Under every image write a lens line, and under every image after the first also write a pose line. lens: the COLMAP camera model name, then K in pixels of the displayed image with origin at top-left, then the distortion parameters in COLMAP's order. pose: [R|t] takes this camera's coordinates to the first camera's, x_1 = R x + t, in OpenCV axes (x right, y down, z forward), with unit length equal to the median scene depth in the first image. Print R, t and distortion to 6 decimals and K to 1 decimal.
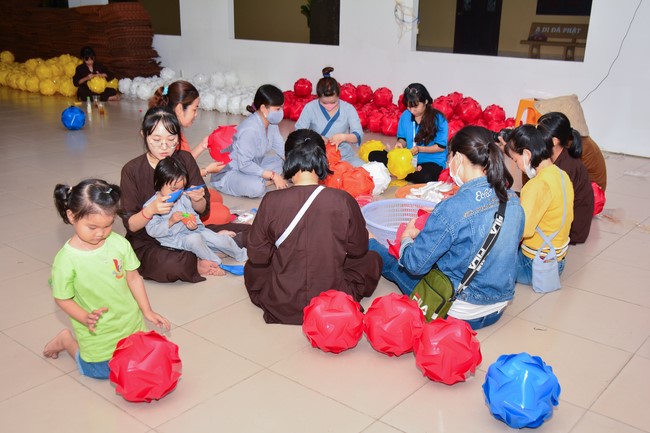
lens RADIAL K [[656.9, 0, 325.8], [0, 656.9, 216.9], [0, 0, 1]] dist [-0.004557, 0.000000]
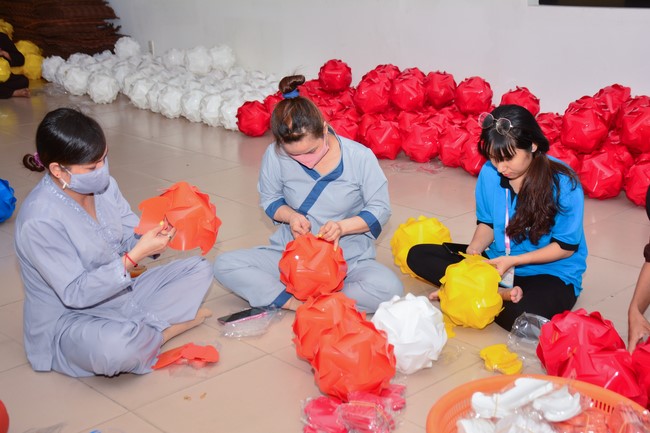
lens RADIAL K [[909.3, 0, 322.9], [0, 909.3, 215.6], [0, 0, 1]] dist [0.185926, 0.000000]
pose [[0.992527, 0.001561, -0.122013, 0.058632], [-0.001754, 0.999997, -0.001477, -0.085662], [0.122011, 0.001680, 0.992527, 0.246504]]
